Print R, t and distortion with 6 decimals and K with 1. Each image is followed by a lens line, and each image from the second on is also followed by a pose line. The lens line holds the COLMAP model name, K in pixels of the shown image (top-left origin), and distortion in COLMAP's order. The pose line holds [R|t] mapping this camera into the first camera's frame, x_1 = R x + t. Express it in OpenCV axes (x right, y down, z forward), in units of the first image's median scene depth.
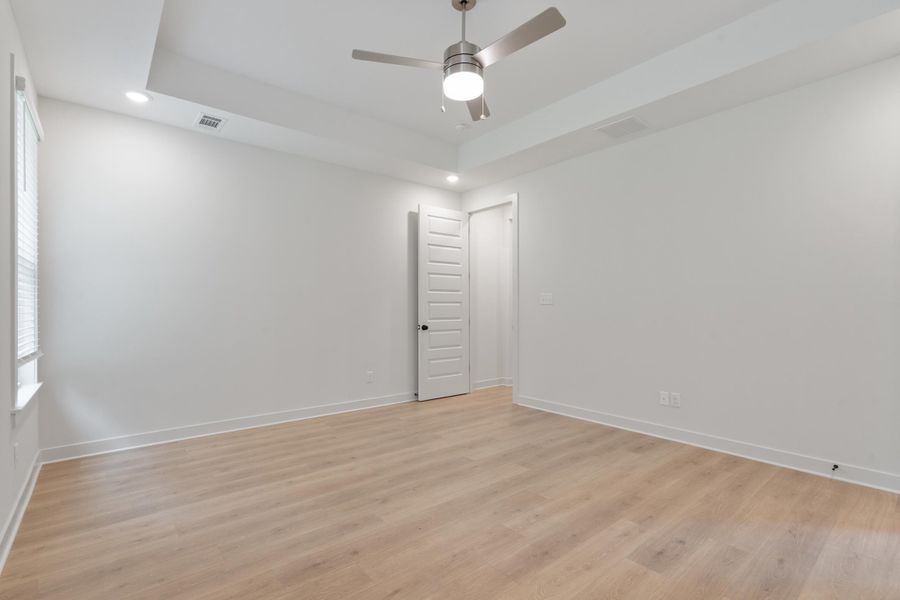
lens RADIAL K [[412.7, 0, 435.6], [0, 412.7, 305.3], [0, 0, 1]] dist [-0.002331, -0.000041]
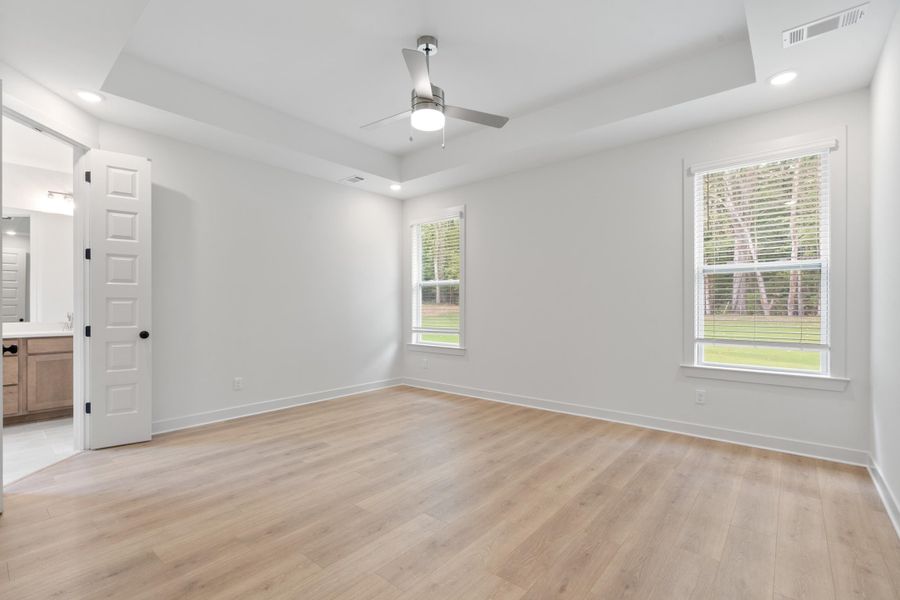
lens RADIAL K [[412.7, 0, 435.6], [0, 412.7, 305.3], [0, 0, 1]] dist [-0.002331, -0.000041]
pose [[-0.985447, -0.000428, -0.169980, 0.241007], [0.001322, 0.999947, -0.010183, 0.016202], [0.169975, -0.010260, -0.985395, 2.097843]]
